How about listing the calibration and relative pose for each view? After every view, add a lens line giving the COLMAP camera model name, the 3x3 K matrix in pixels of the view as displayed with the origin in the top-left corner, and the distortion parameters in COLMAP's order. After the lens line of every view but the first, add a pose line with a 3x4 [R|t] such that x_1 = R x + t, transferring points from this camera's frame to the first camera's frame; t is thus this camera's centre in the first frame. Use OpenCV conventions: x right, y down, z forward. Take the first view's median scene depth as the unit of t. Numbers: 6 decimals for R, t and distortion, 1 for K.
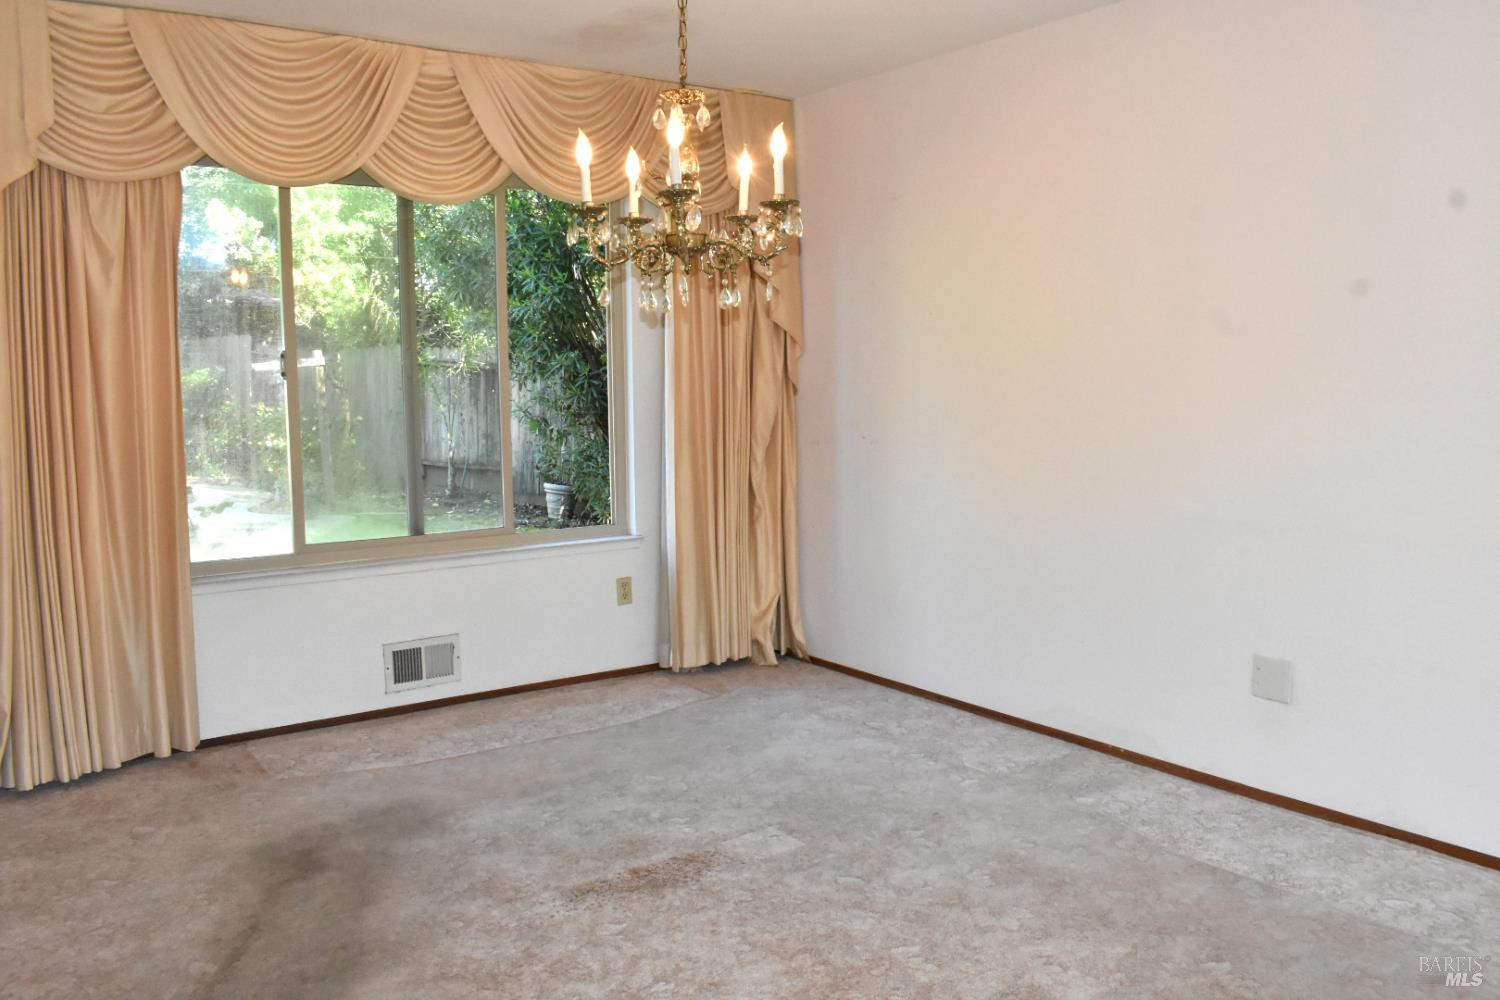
lens RADIAL K [[1191.3, 0, 750.0], [0, 1191.3, 500.0], [0, 0, 1]] dist [-0.095624, -0.005402]
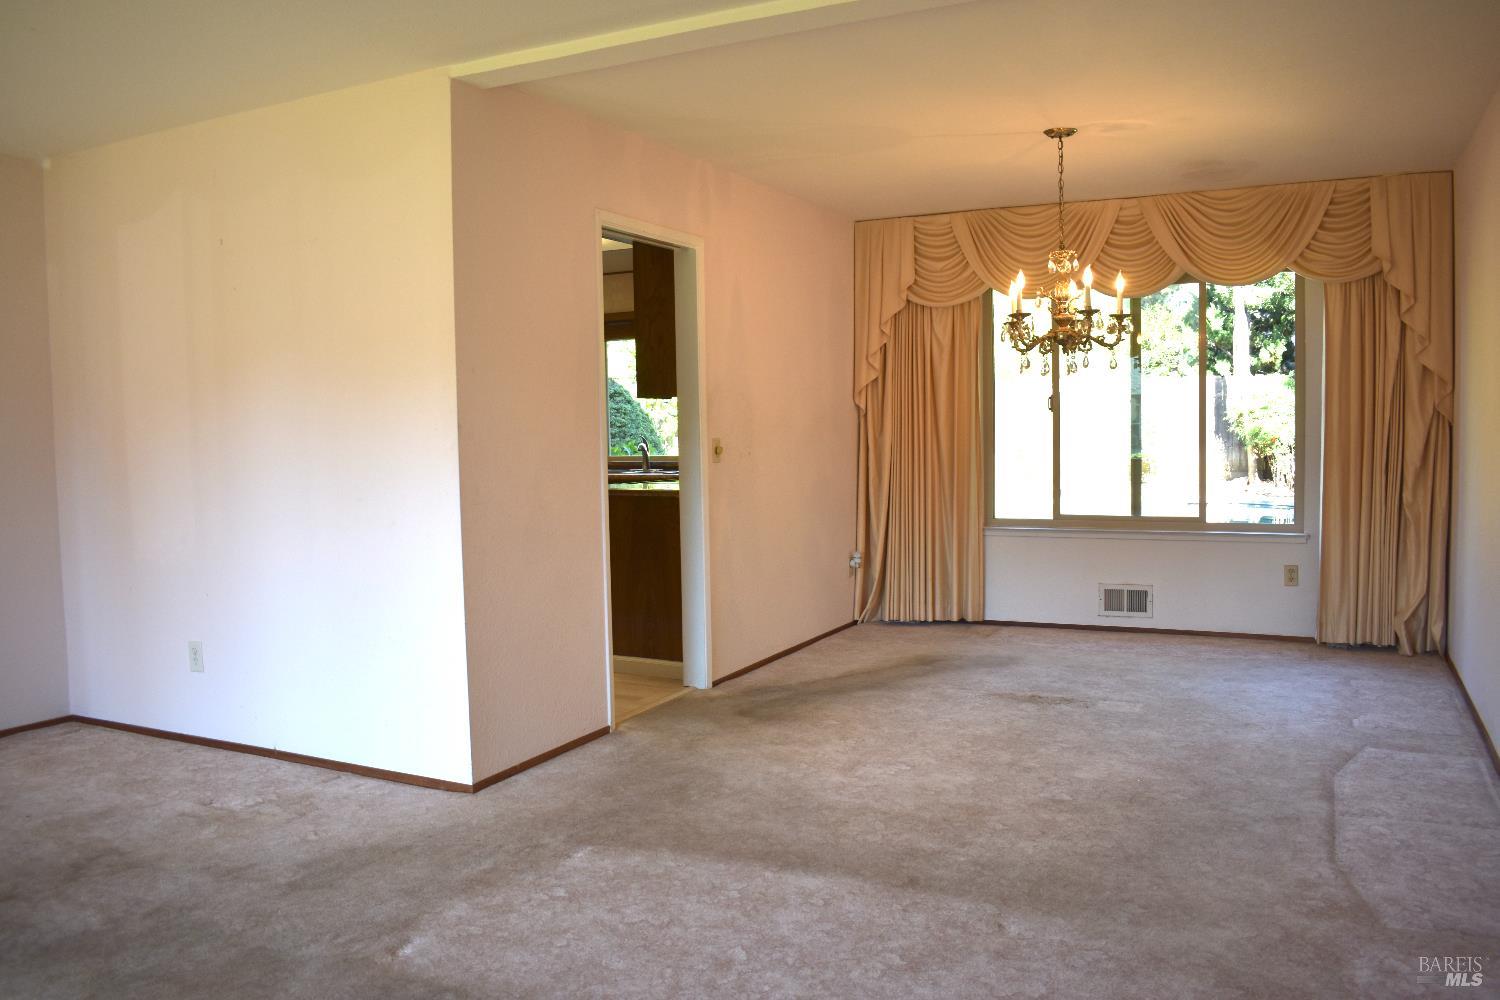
lens RADIAL K [[1191.3, 0, 750.0], [0, 1191.3, 500.0], [0, 0, 1]] dist [-0.095624, -0.005402]
pose [[0.455916, 0.056585, -0.888222, 0.872759], [-0.082673, 0.996355, 0.021038, 0.019187], [0.886175, 0.063841, 0.458932, -0.128843]]
